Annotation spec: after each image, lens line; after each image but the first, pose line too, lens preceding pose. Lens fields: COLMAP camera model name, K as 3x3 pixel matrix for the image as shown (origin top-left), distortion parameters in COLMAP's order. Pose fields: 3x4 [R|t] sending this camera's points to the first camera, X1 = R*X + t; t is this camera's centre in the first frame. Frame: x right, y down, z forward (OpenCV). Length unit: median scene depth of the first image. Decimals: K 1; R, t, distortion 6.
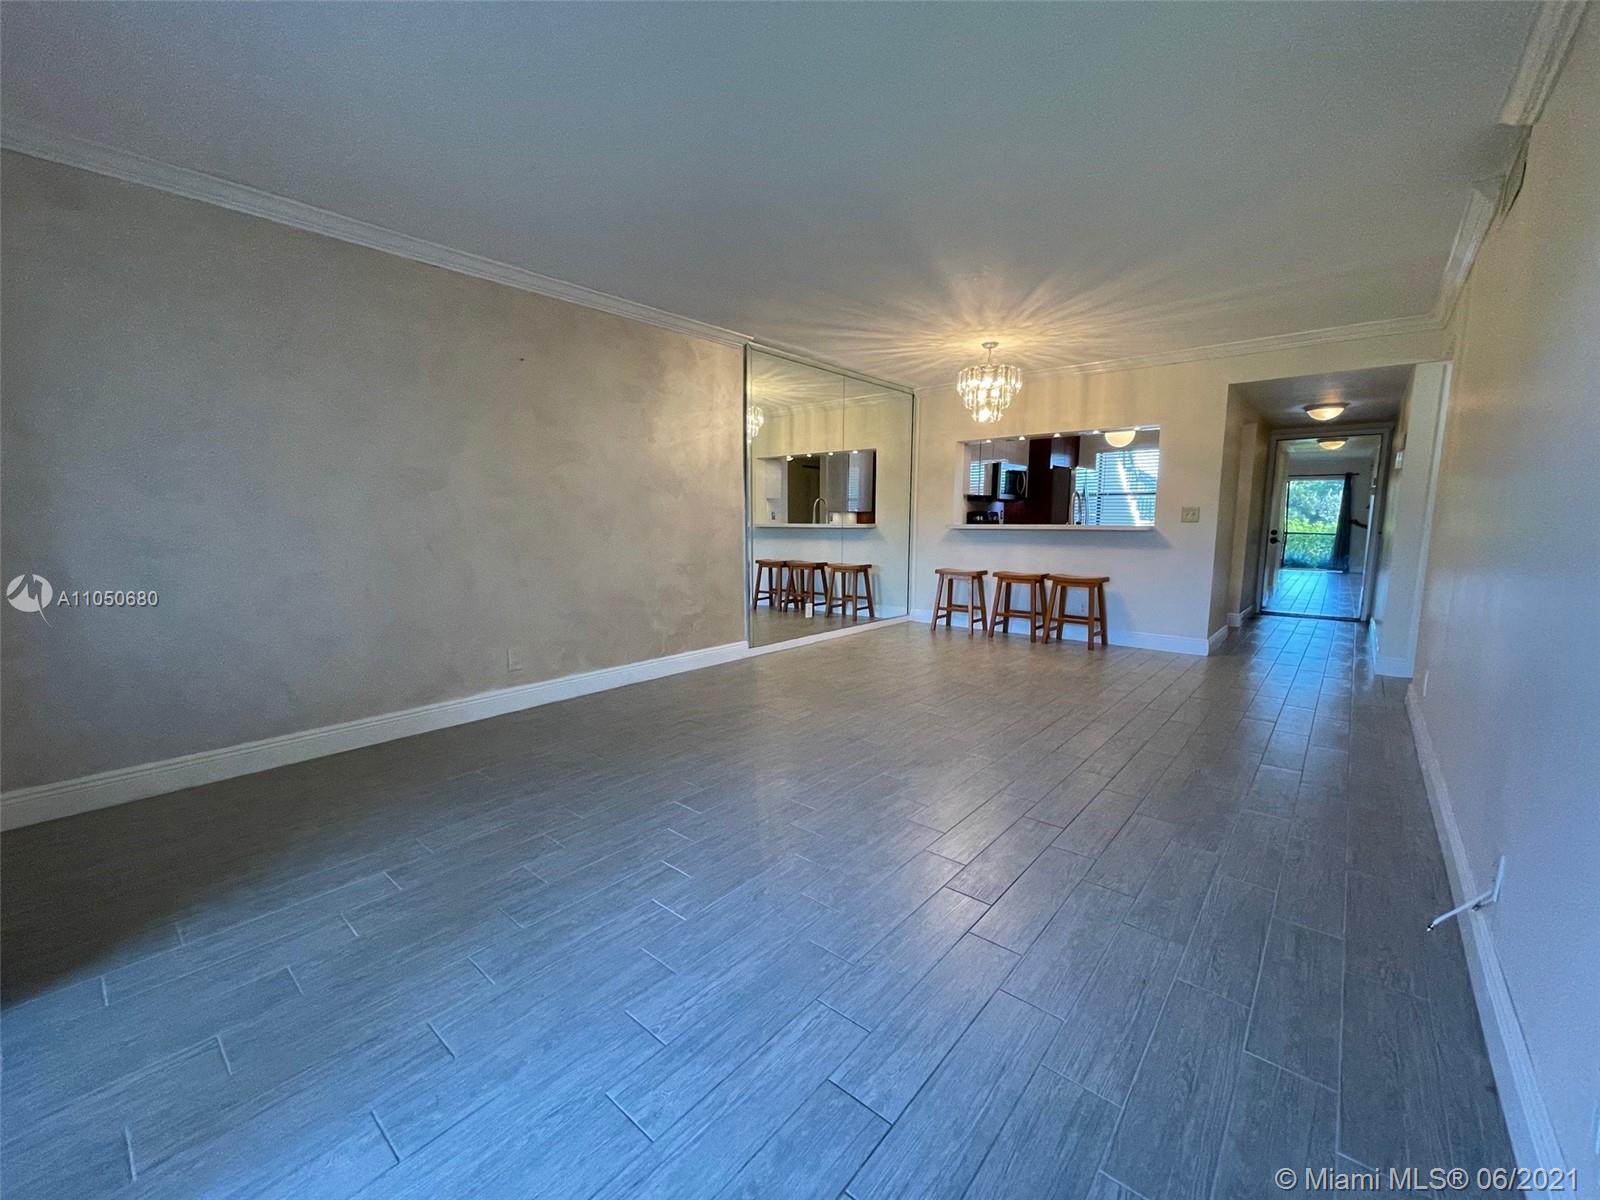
lens RADIAL K [[648.1, 0, 795.2], [0, 648.1, 602.5], [0, 0, 1]] dist [0.001517, -0.000147]
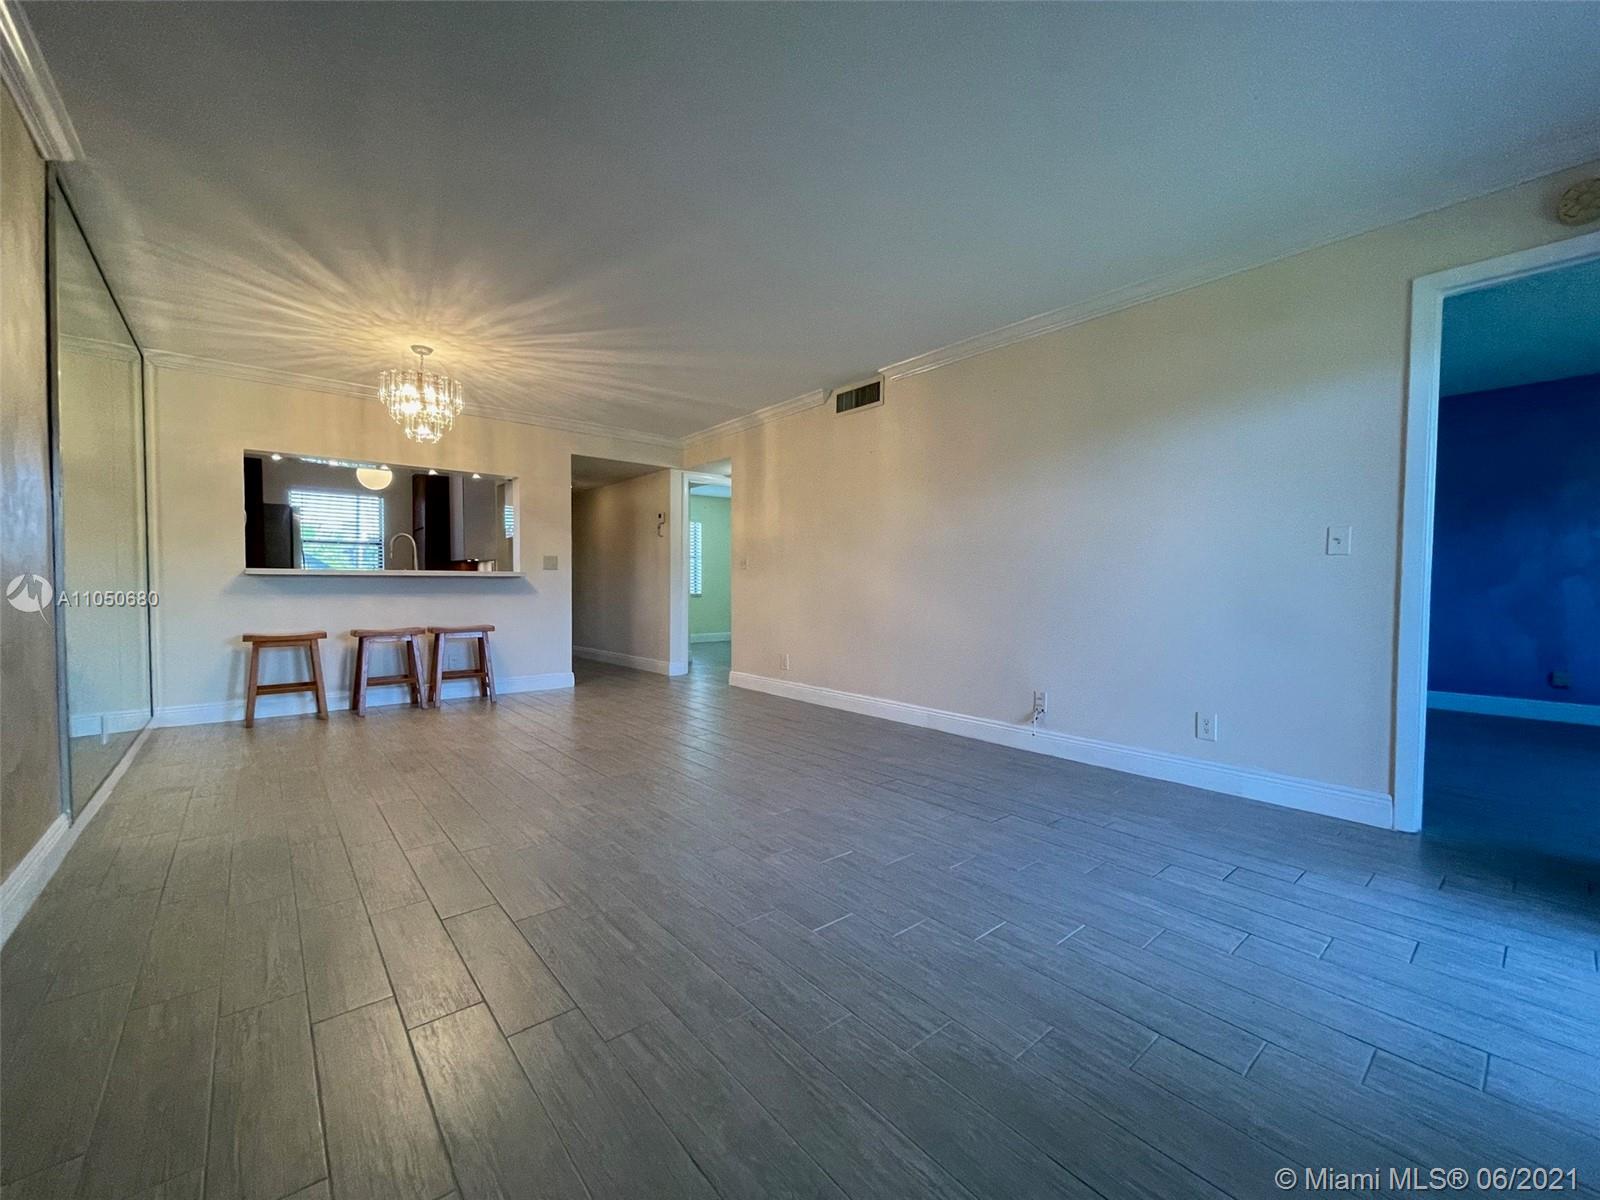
lens RADIAL K [[646.5, 0, 797.3], [0, 646.5, 605.5], [0, 0, 1]] dist [-0.000413, 0.000086]
pose [[0.169296, -0.036102, 0.984904, -0.496394], [0.127587, 0.991722, 0.014420, -0.030555], [-0.977272, 0.123220, 0.172501, 0.491240]]
